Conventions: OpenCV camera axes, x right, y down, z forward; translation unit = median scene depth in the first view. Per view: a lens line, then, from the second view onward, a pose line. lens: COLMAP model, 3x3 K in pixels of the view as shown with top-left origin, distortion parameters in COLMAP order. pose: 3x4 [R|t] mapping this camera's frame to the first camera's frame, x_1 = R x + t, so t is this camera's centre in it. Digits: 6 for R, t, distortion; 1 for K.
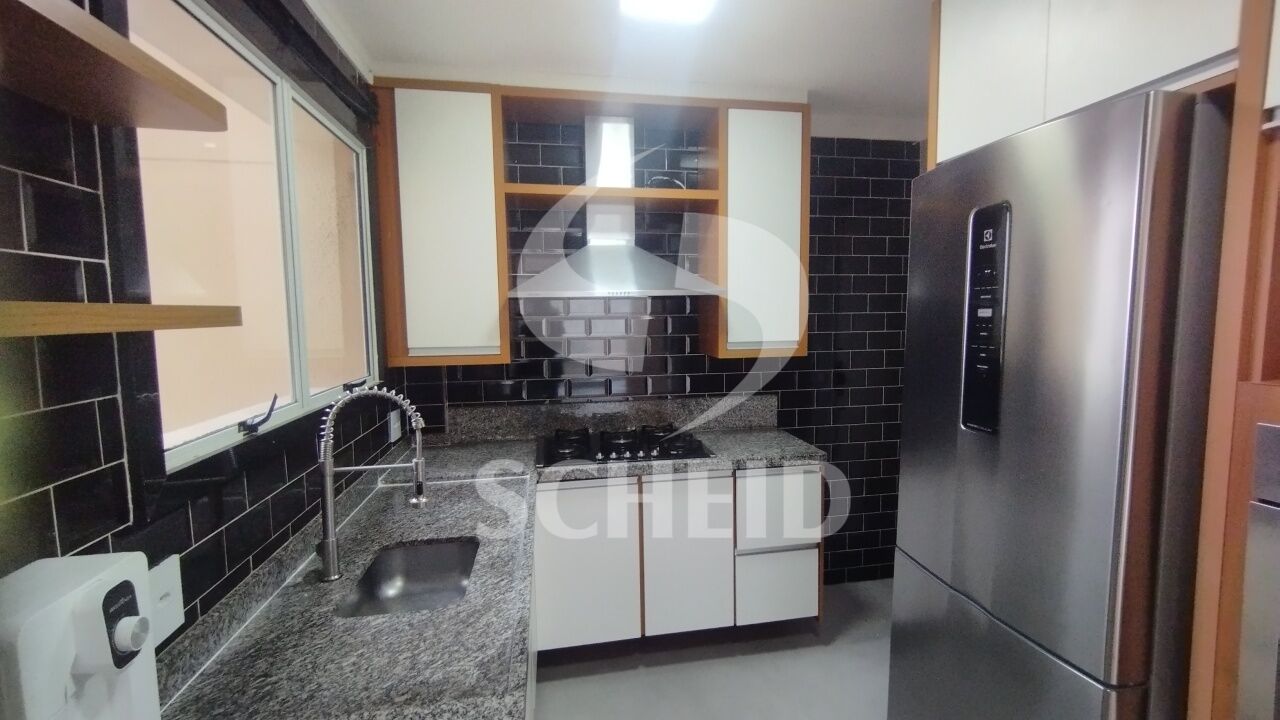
lens RADIAL K [[525.8, 0, 638.5], [0, 525.8, 356.8], [0, 0, 1]] dist [0.000840, -0.000125]
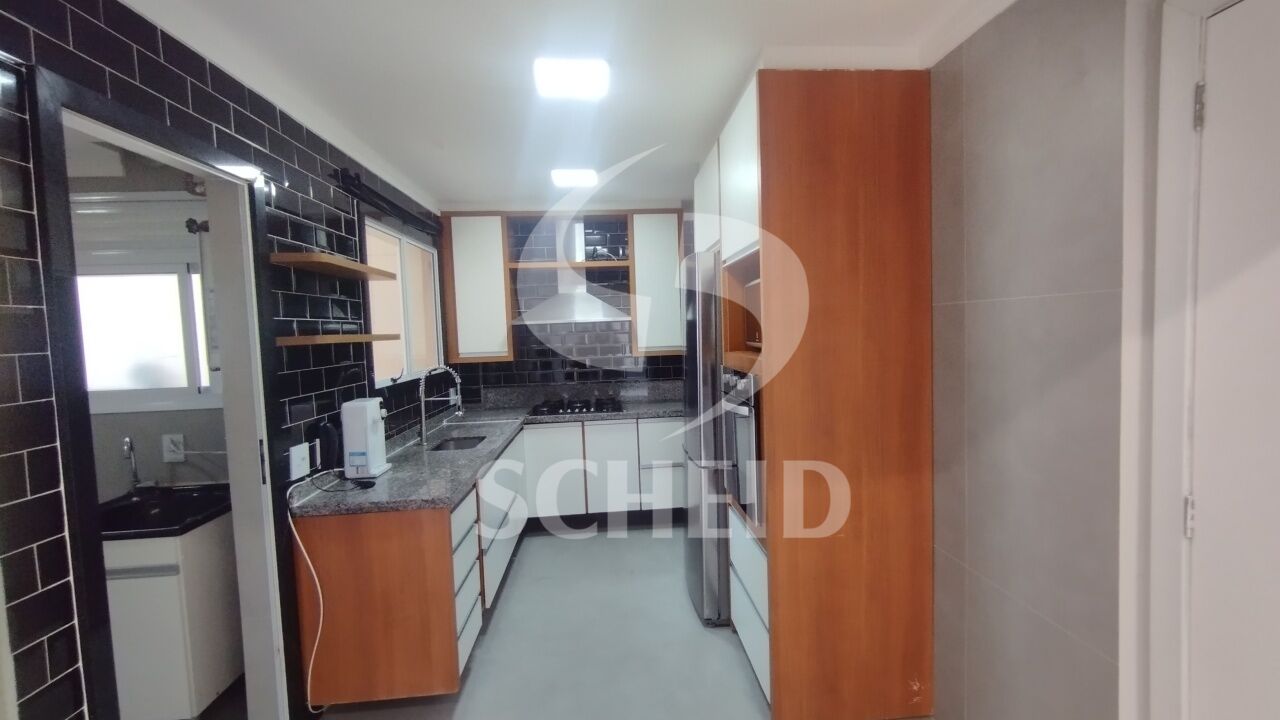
lens RADIAL K [[525.8, 0, 643.6], [0, 525.8, 359.6], [0, 0, 1]] dist [0.000840, -0.000125]
pose [[0.994226, -0.018602, -0.105684, 0.424494], [0.015781, 0.999498, -0.027468, 0.070155], [0.106142, 0.025642, 0.994020, -0.812406]]
